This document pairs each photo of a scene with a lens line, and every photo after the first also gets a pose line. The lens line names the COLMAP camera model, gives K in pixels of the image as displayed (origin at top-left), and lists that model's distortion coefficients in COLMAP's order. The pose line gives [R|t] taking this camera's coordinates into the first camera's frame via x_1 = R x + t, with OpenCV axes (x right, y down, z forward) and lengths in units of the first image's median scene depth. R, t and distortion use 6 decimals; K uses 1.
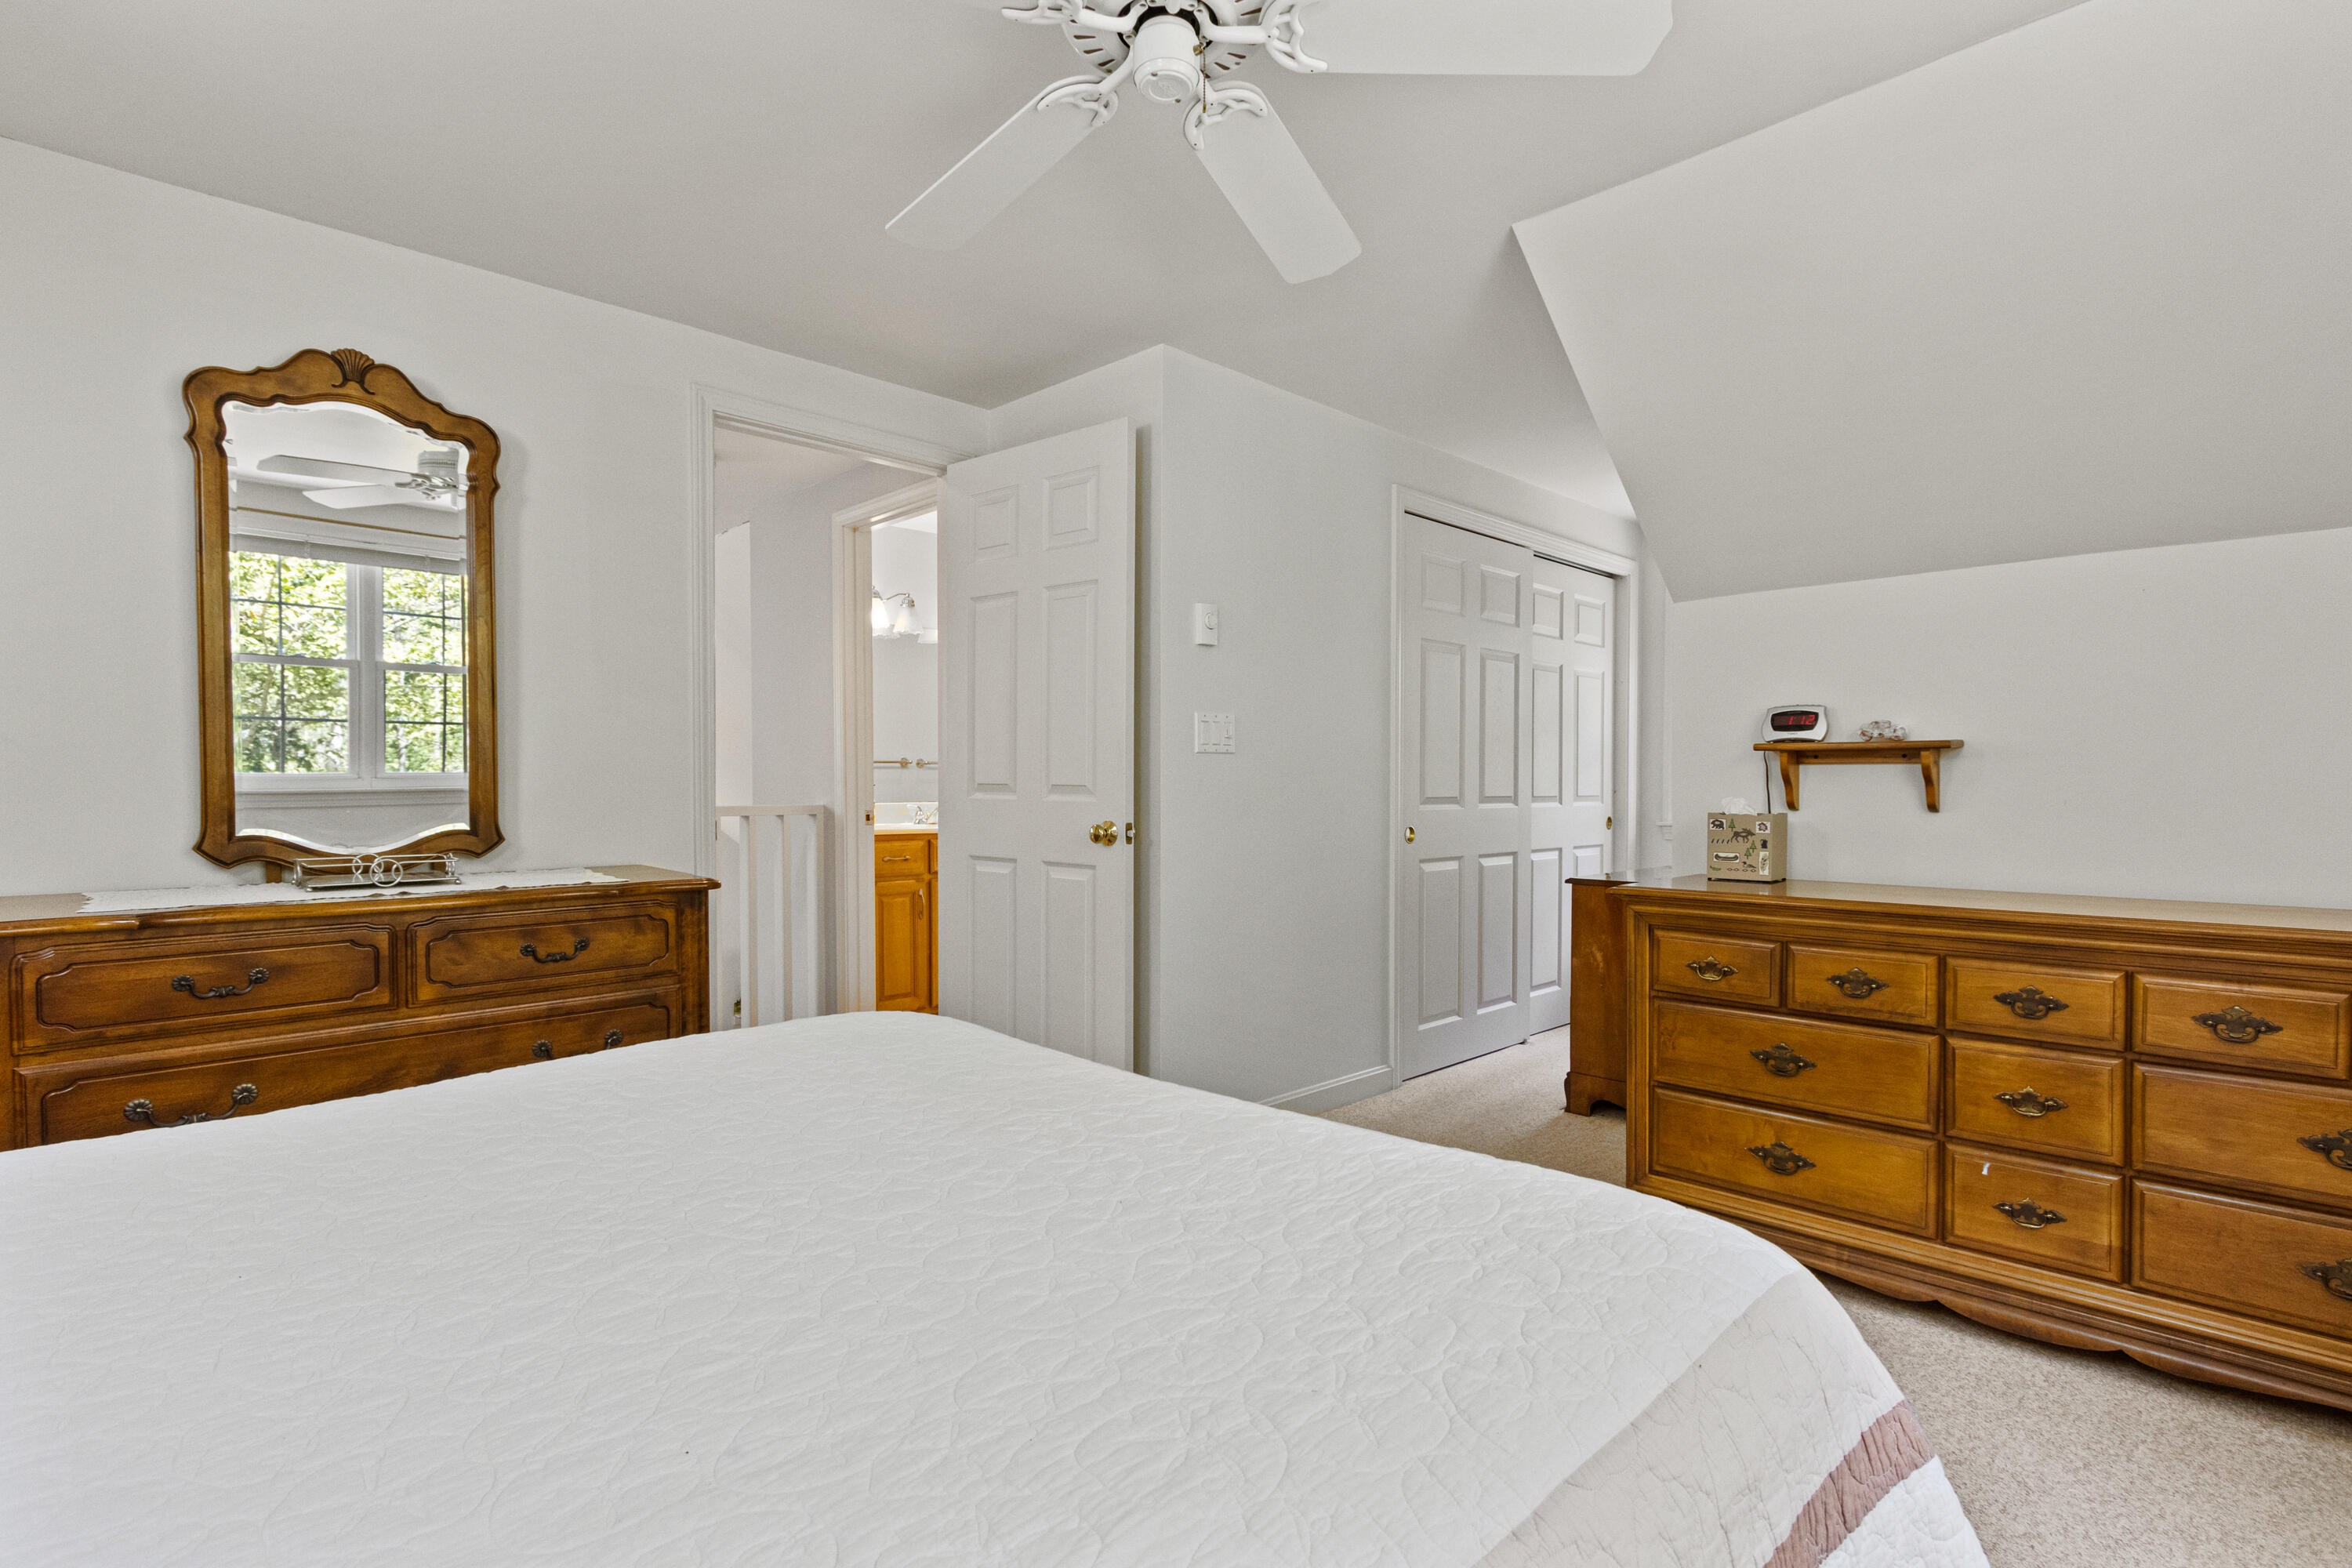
lens RADIAL K [[1132.4, 0, 1182.9], [0, 1132.4, 799.1], [0, 0, 1]] dist [-0.004074, -0.001206]
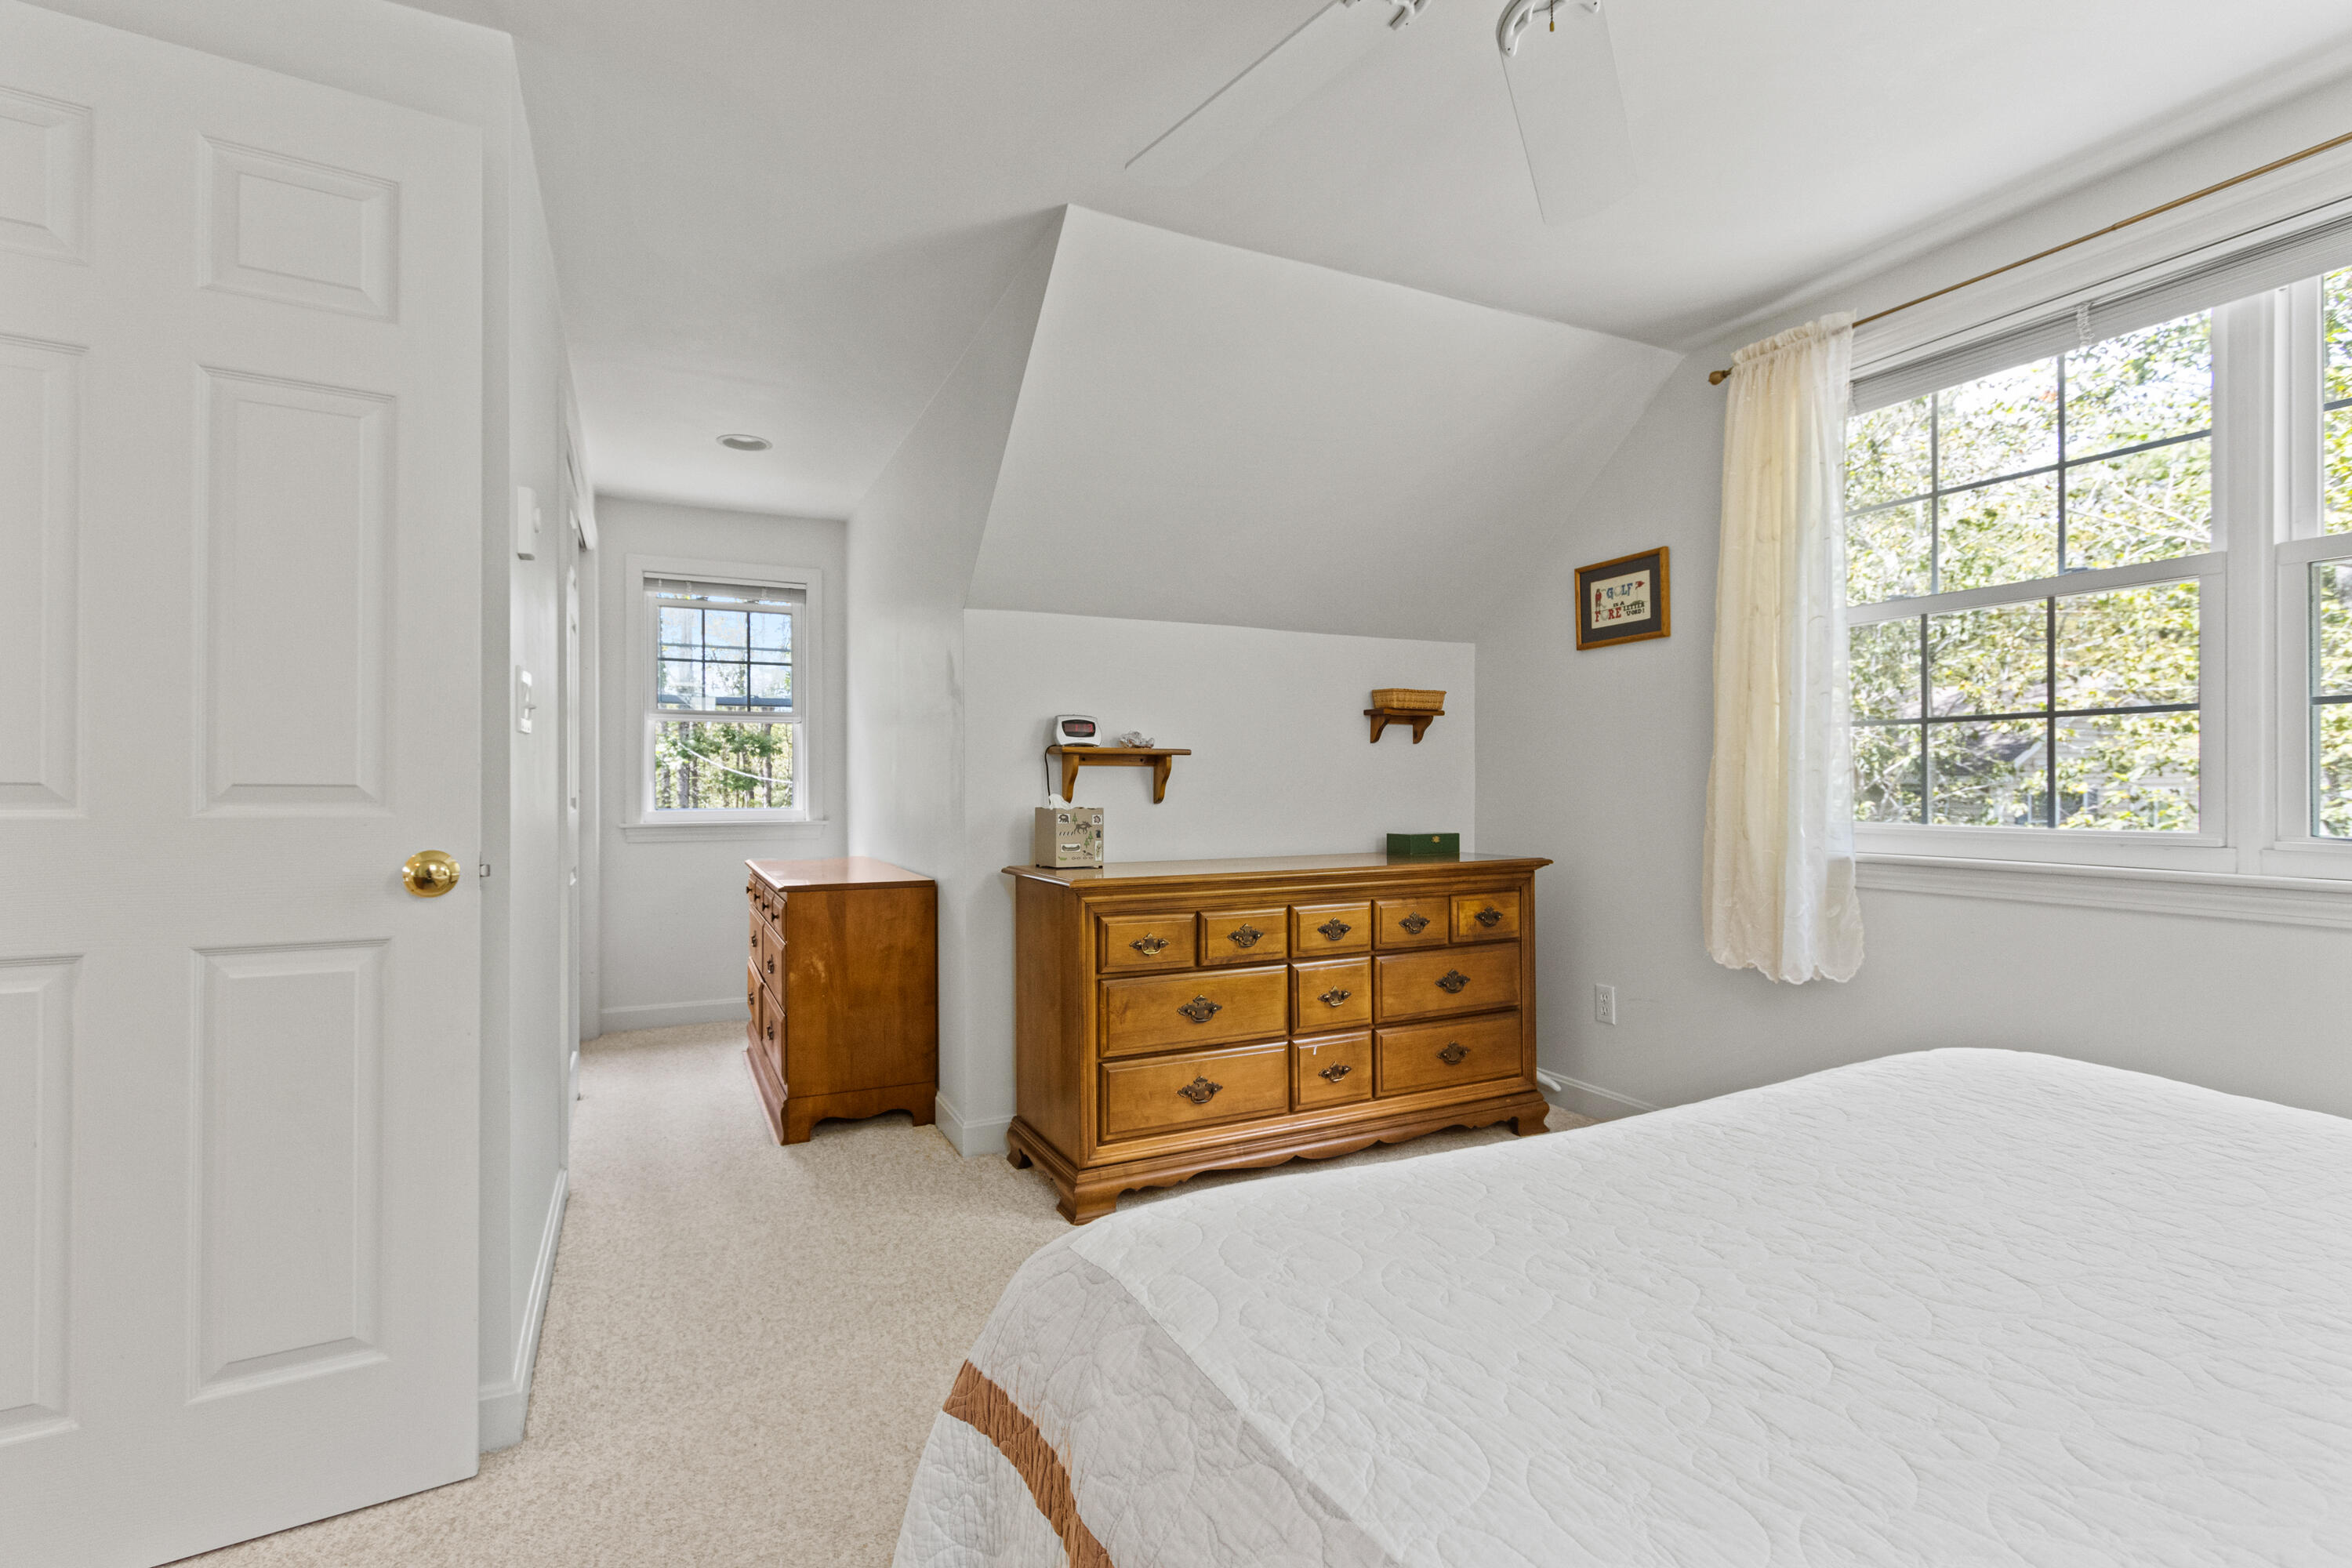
lens RADIAL K [[1063.6, 0, 1179.6], [0, 1063.6, 783.9], [0, 0, 1]] dist [-0.010334, 0.003266]
pose [[0.320975, -0.001633, 0.947086, -0.551323], [0.014980, 0.999882, -0.003353, -0.007530], [-0.946969, 0.015264, 0.320961, 0.644299]]
